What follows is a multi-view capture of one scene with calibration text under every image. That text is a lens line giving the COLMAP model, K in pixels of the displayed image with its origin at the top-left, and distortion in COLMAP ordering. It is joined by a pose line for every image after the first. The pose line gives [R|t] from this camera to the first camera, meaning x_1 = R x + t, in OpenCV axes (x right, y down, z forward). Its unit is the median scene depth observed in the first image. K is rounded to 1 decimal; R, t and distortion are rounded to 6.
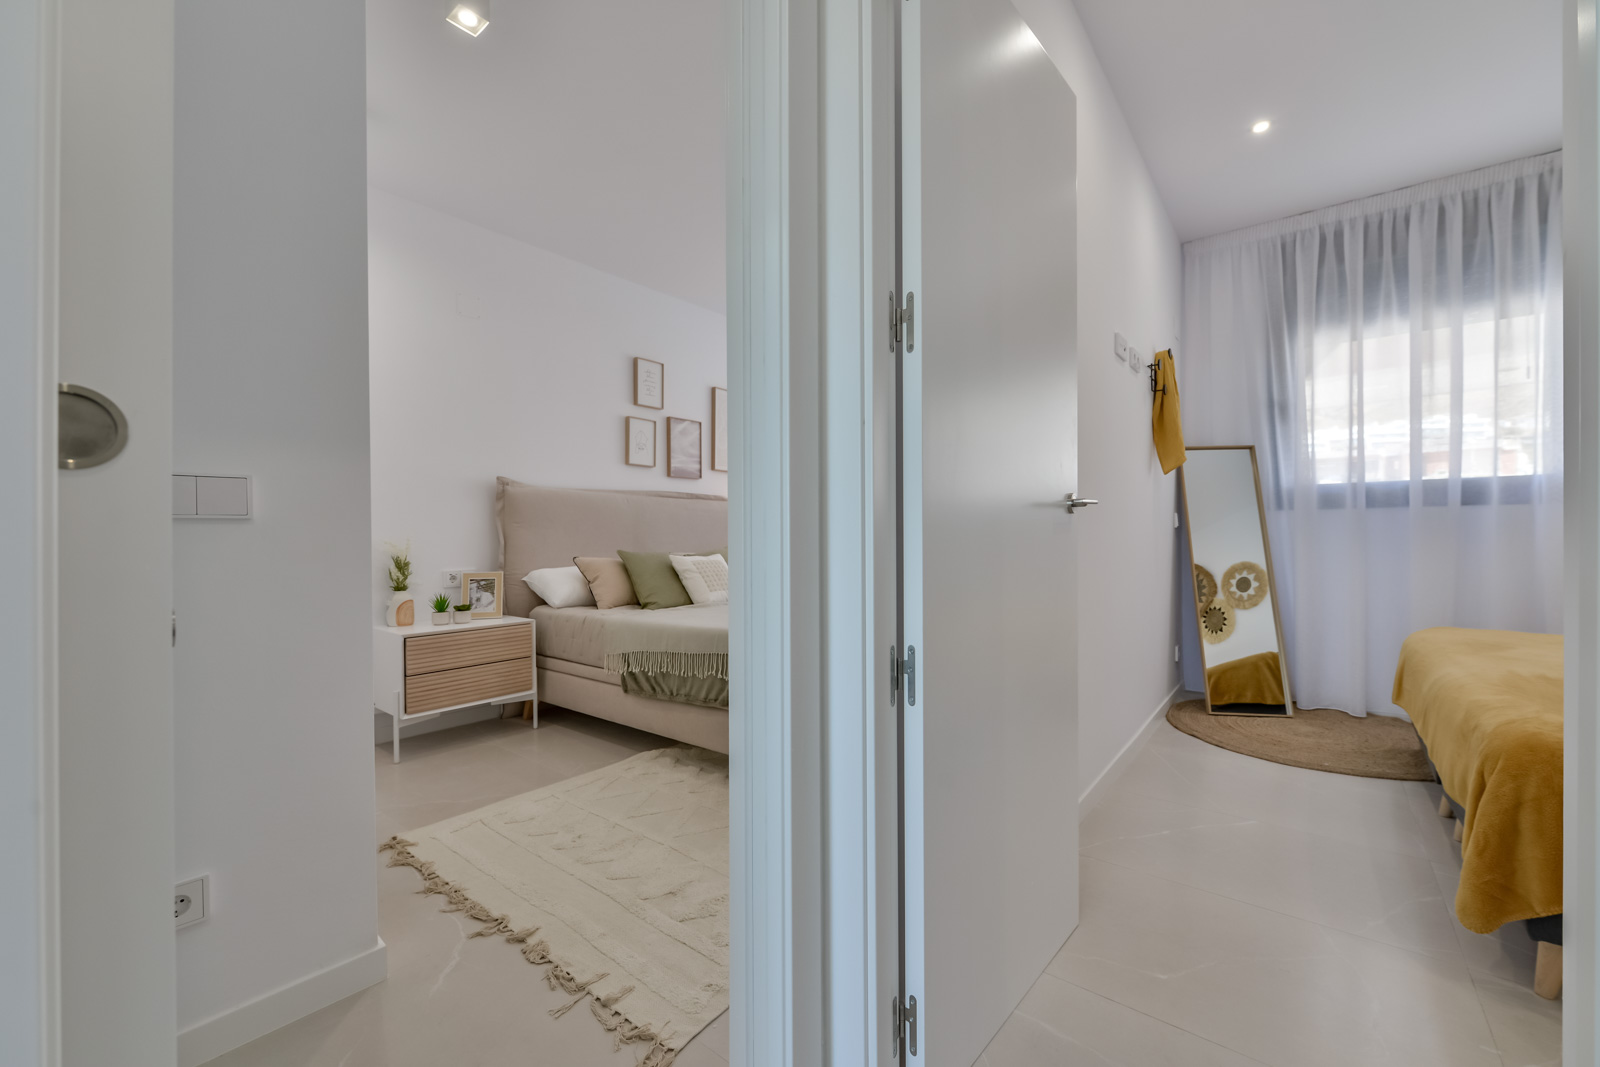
lens RADIAL K [[640.2, 0, 802.7], [0, 640.2, 538.6], [0, 0, 1]] dist [-0.002910, -0.000670]
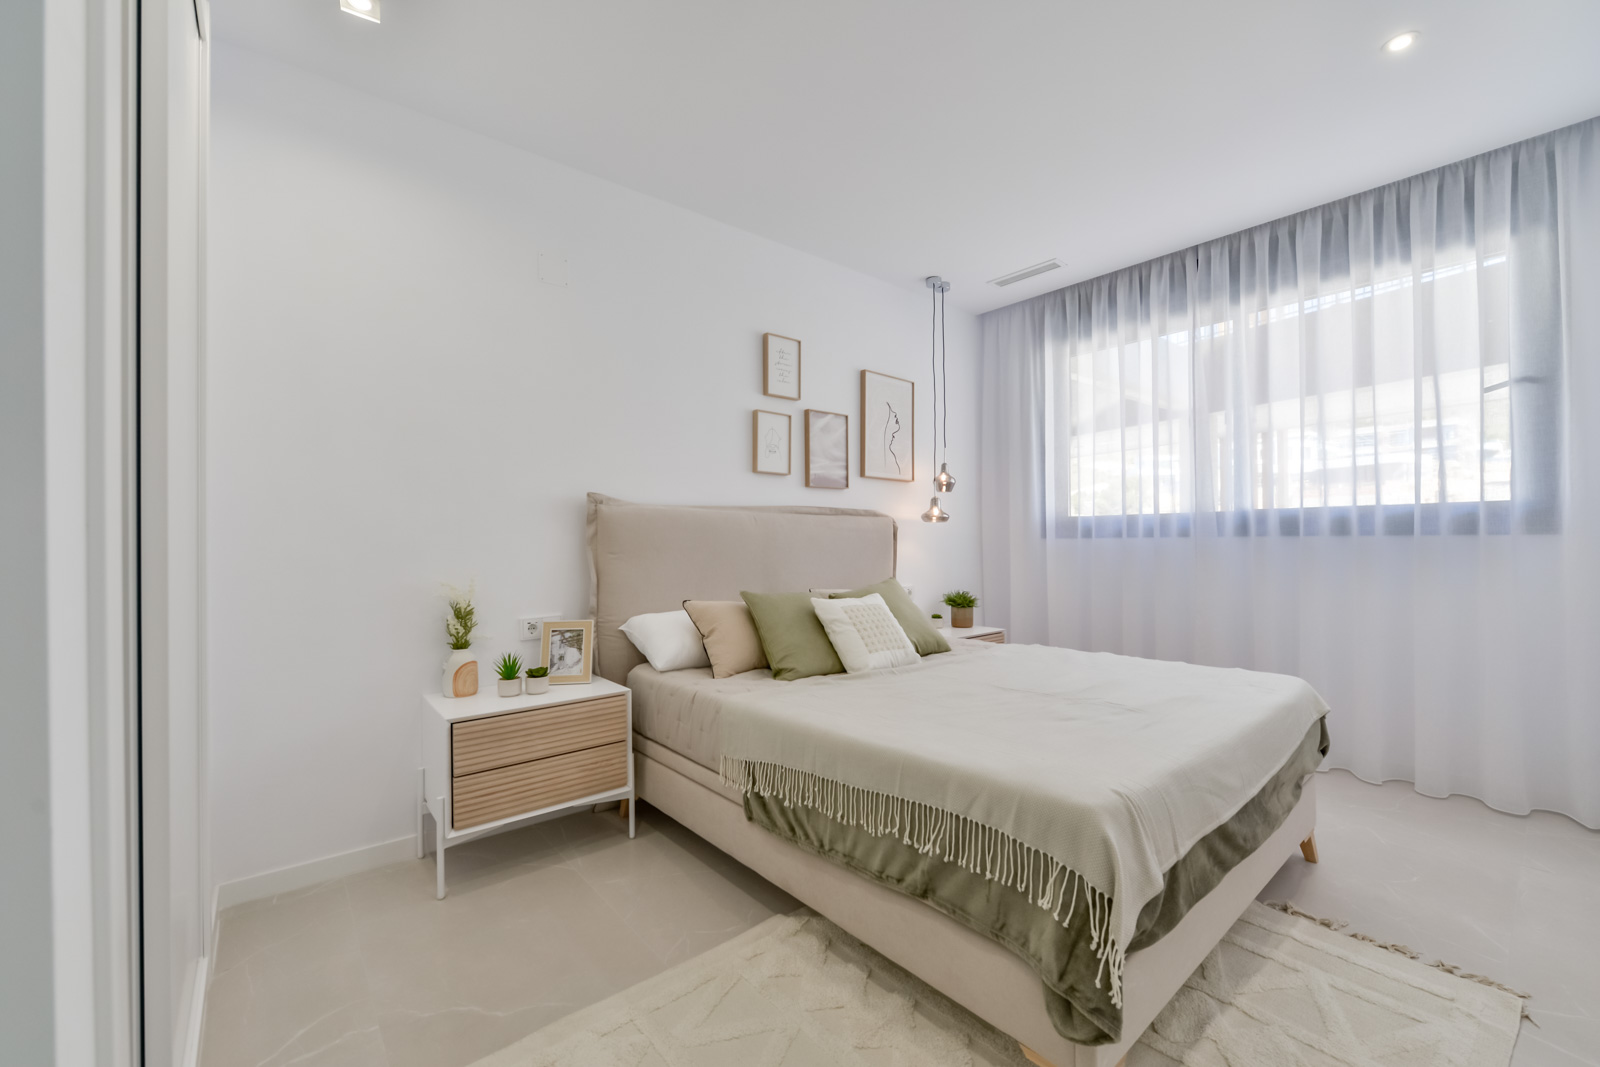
lens RADIAL K [[640.2, 0, 794.0], [0, 640.2, 536.2], [0, 0, 1]] dist [-0.002910, -0.000670]
pose [[0.977779, -0.001187, -0.209637, -0.082917], [-0.000659, 0.999962, -0.008731, -0.040260], [0.209639, 0.008675, 0.977740, 0.320148]]
